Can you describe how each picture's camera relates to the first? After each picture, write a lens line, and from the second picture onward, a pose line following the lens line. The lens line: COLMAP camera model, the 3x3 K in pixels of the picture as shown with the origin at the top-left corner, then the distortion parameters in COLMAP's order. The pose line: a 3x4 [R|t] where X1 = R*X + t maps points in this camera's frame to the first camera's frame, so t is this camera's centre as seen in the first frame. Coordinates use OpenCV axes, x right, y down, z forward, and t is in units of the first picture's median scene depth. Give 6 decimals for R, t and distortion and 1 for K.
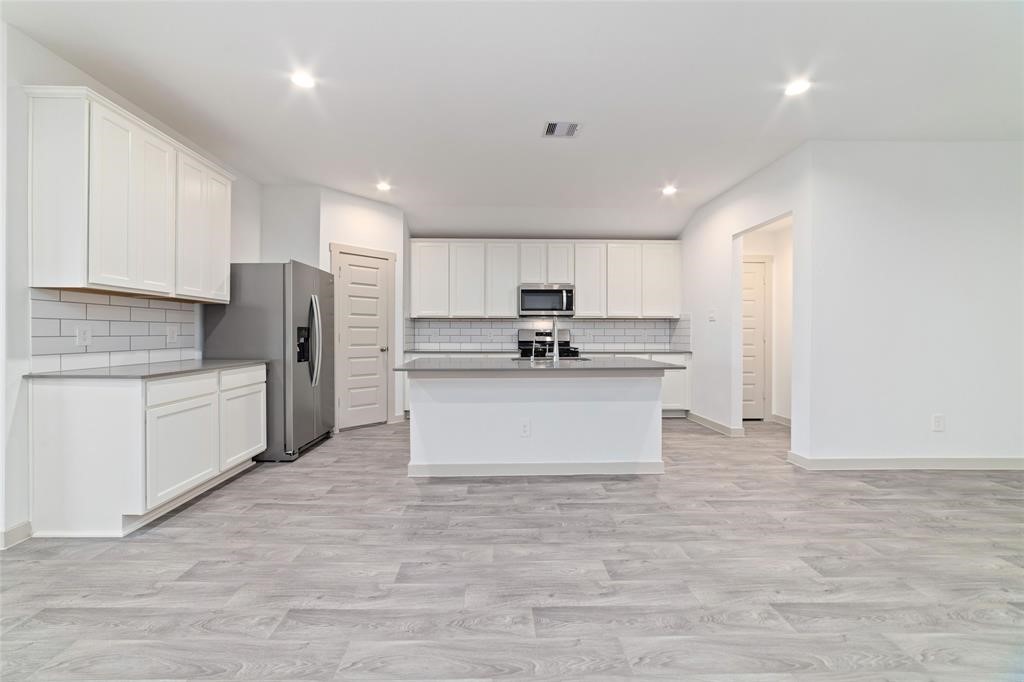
lens RADIAL K [[396.0, 0, 502.1], [0, 396.0, 358.0], [0, 0, 1]] dist [-0.015057, 0.003184]
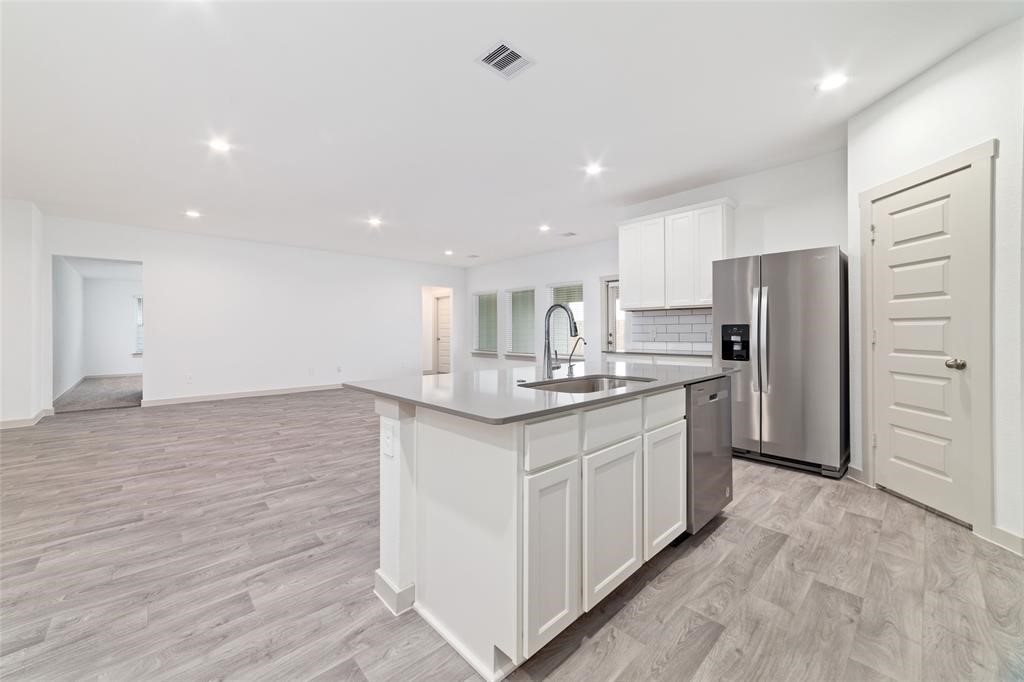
lens RADIAL K [[393.6, 0, 507.6], [0, 393.6, 326.7], [0, 0, 1]] dist [0.017399, -0.000020]
pose [[-0.744614, 0.001843, -0.667493, 0.377067], [-0.027396, 0.999069, 0.033319, -0.060035], [0.666933, 0.043096, -0.743871, 0.896115]]
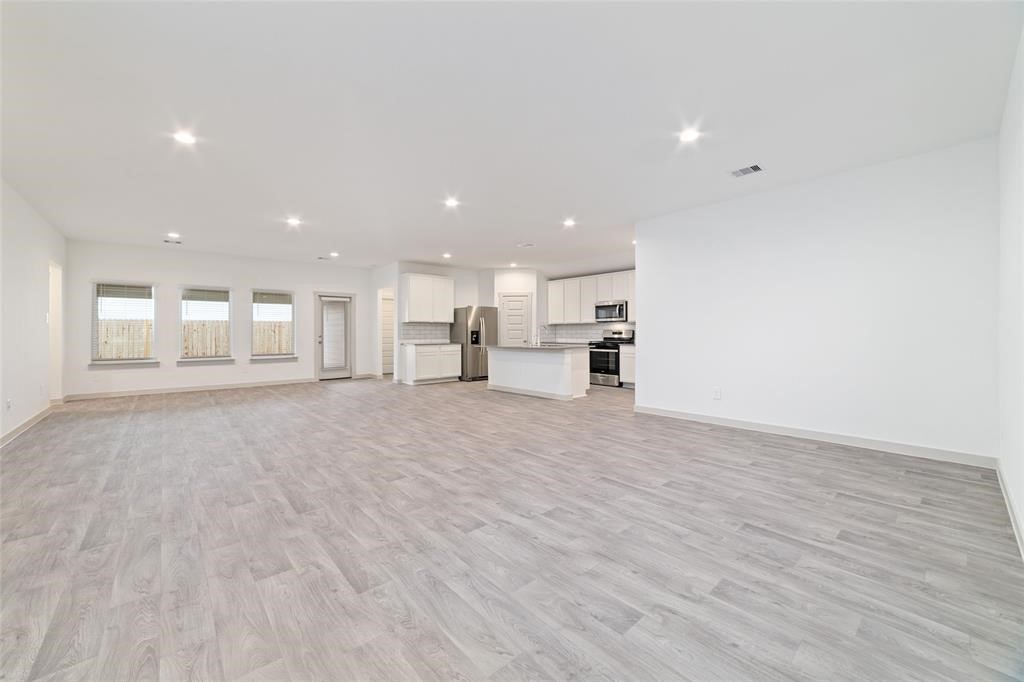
lens RADIAL K [[393.6, 0, 489.0], [0, 393.6, 331.7], [0, 0, 1]] dist [0.017399, -0.000020]
pose [[0.637577, -0.001819, -0.770385, 1.027820], [-0.040737, 0.998519, -0.036072, 0.011091], [0.769309, 0.054382, 0.636558, -0.380783]]
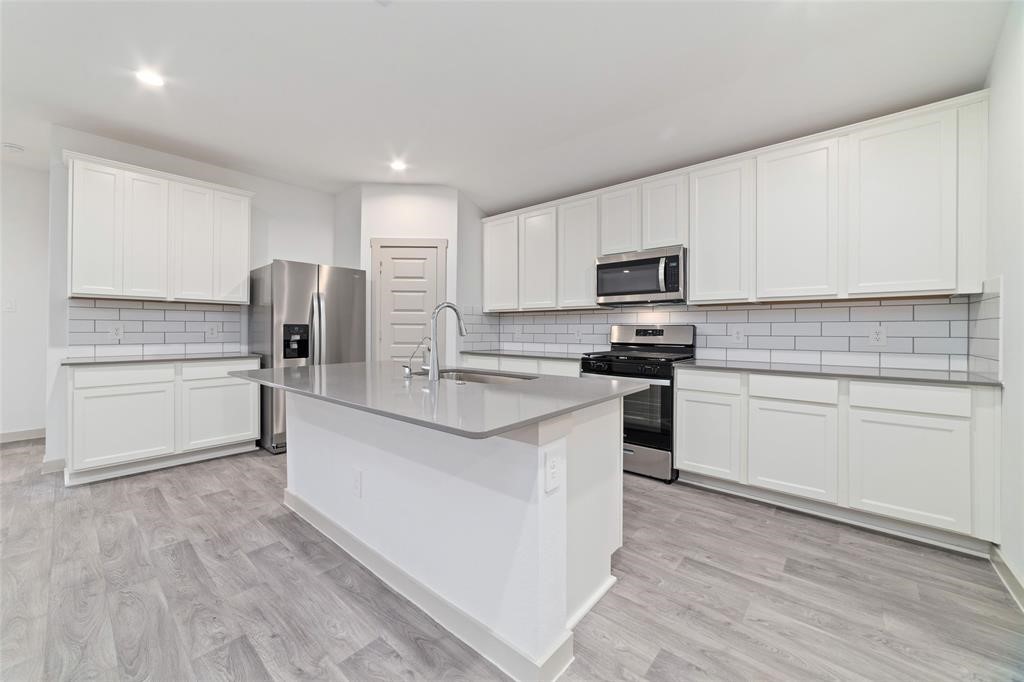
lens RADIAL K [[396.0, 0, 481.4], [0, 396.0, 347.0], [0, 0, 1]] dist [-0.015057, 0.003184]
pose [[0.722985, 0.029824, -0.690220, 0.363954], [-0.044827, 0.998988, -0.003789, -0.024944], [0.689408, 0.033679, 0.723590, 0.395233]]
